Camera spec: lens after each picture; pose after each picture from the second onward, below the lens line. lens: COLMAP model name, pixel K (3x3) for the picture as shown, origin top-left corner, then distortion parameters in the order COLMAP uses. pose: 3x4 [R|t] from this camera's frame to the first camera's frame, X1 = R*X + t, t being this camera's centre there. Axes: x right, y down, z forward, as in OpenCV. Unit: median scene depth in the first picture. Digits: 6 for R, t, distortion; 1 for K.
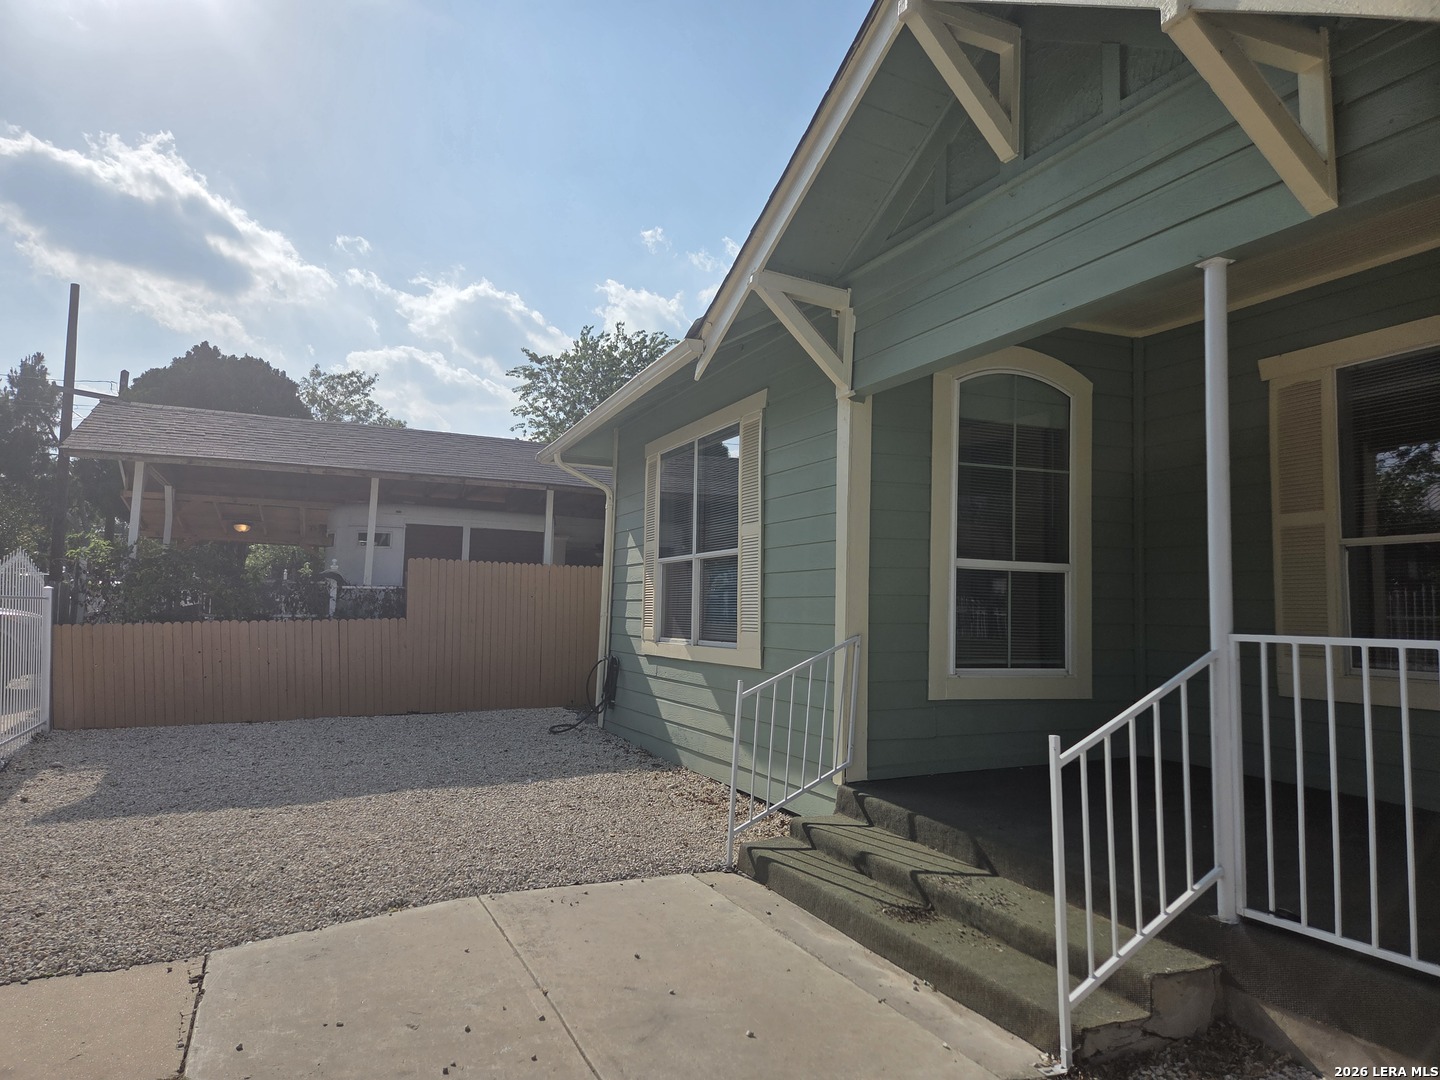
lens RADIAL K [[960.5, 0, 724.5], [0, 960.5, 532.7], [0, 0, 1]] dist [0.052992, -0.034748]
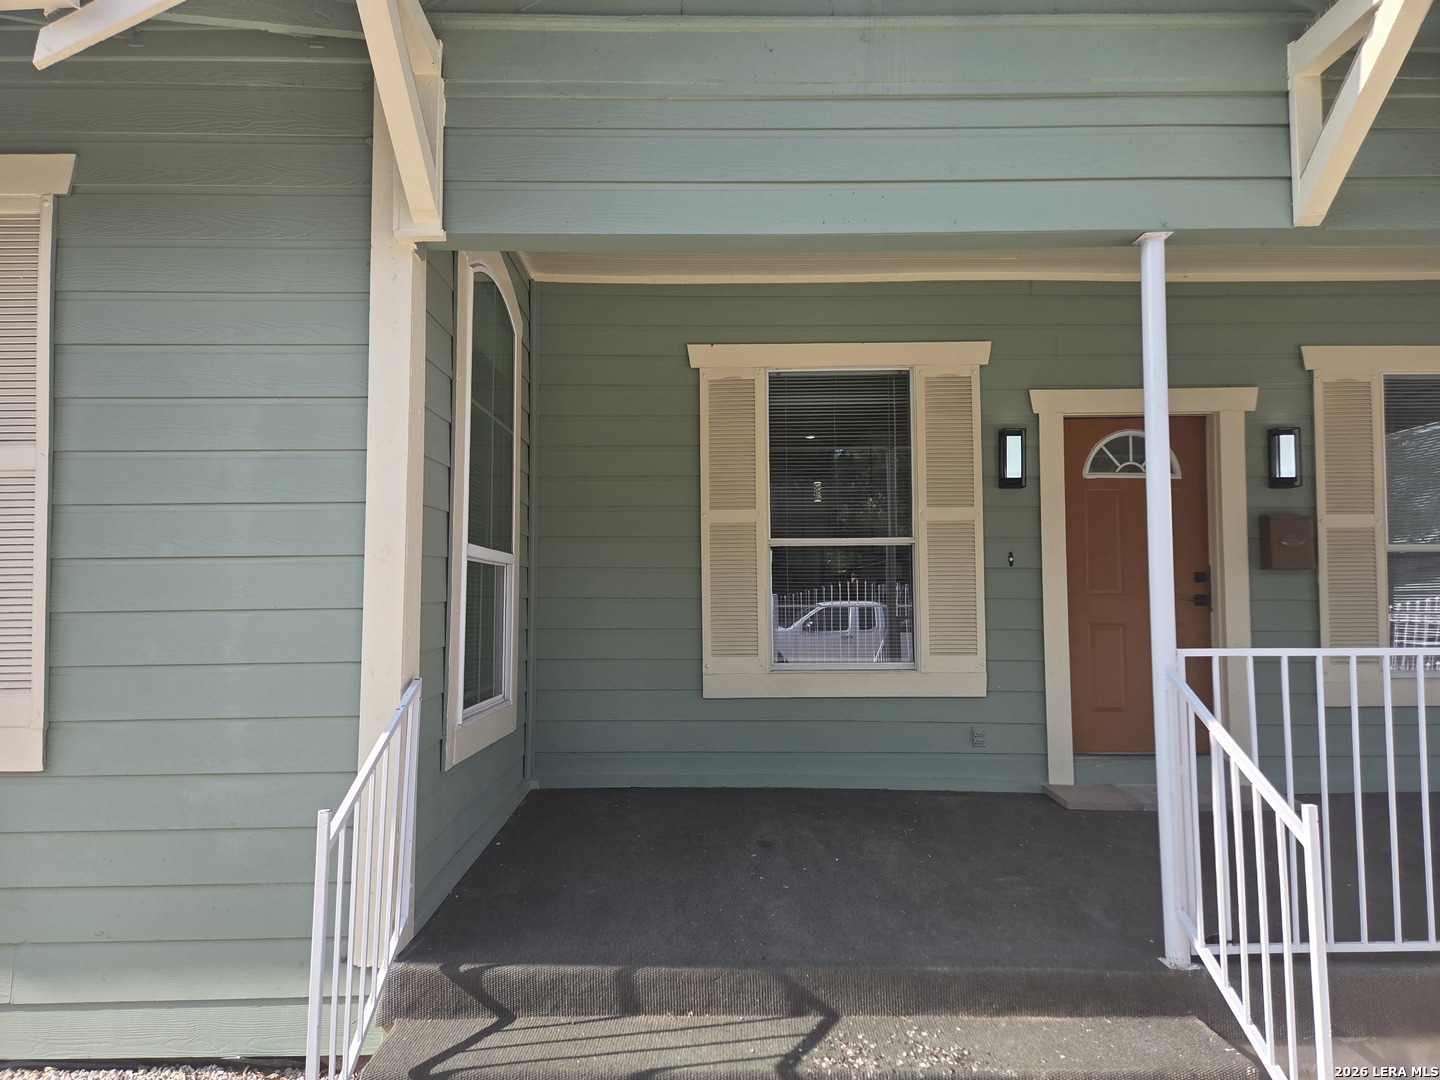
lens RADIAL K [[960.5, 0, 724.6], [0, 960.5, 537.0], [0, 0, 1]] dist [0.052992, -0.034748]
pose [[0.396801, 0.041849, 0.916950, -0.330630], [-0.061539, 0.997925, -0.018914, 0.028148], [-0.915840, -0.048924, 0.398553, 0.681599]]
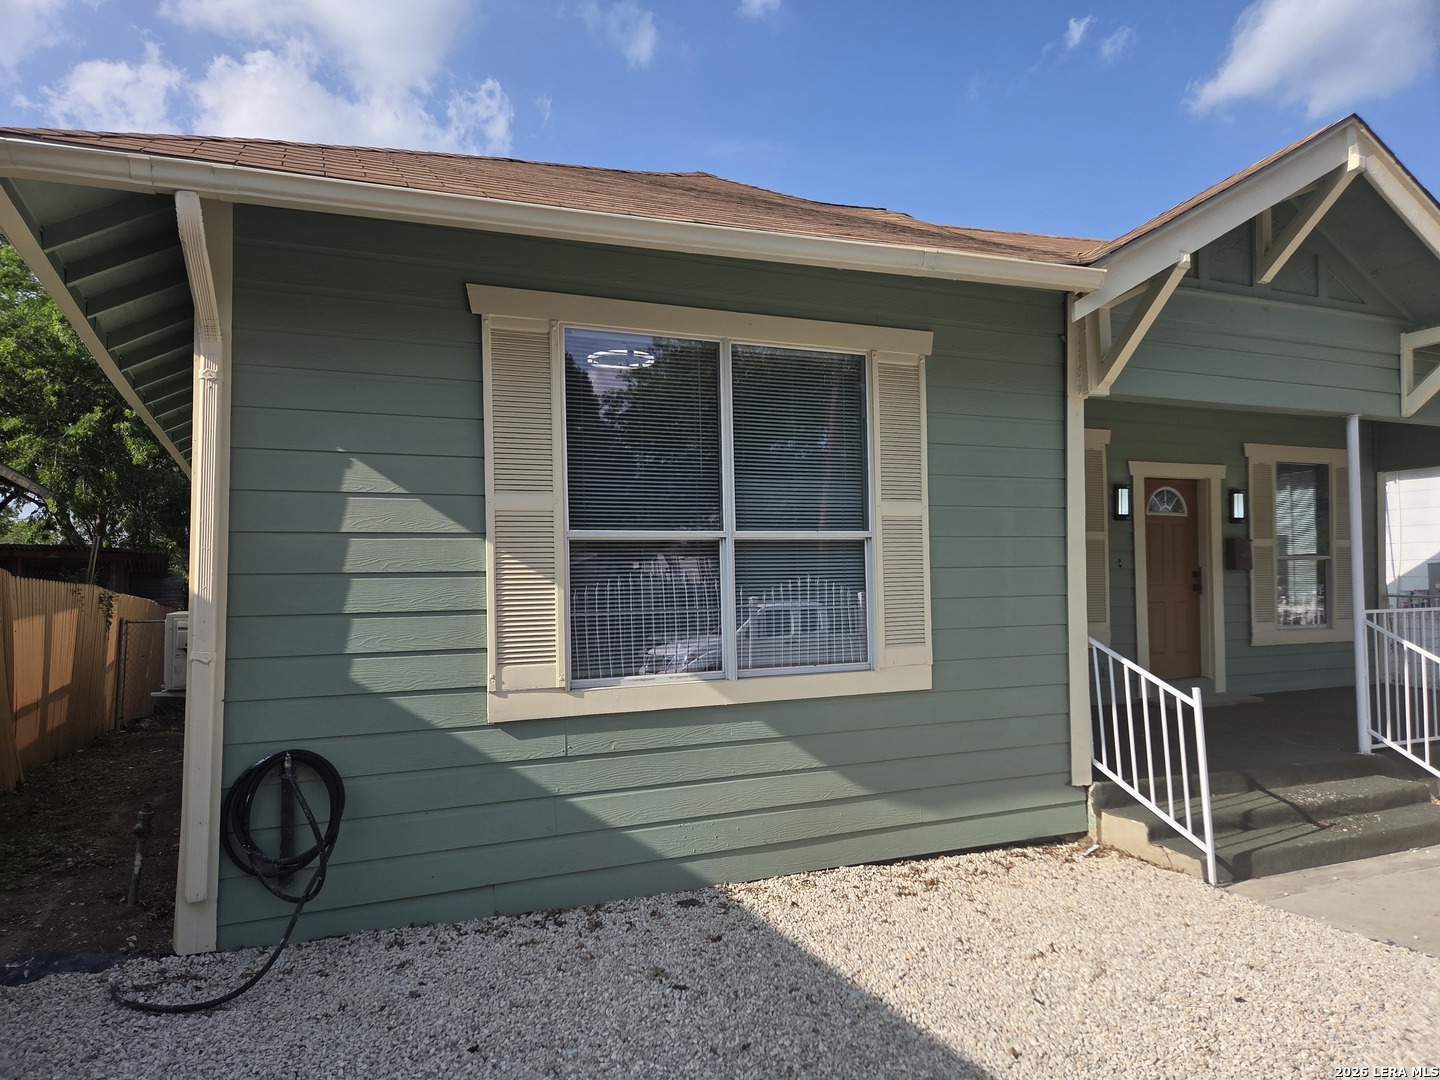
lens RADIAL K [[960.5, 0, 709.5], [0, 960.5, 546.1], [0, 0, 1]] dist [0.052992, -0.034748]
pose [[0.003355, 0.024504, 0.999694, -0.982579], [-0.067197, 0.997446, -0.024224, 0.073459], [-0.997734, -0.067095, 0.004993, 1.545669]]
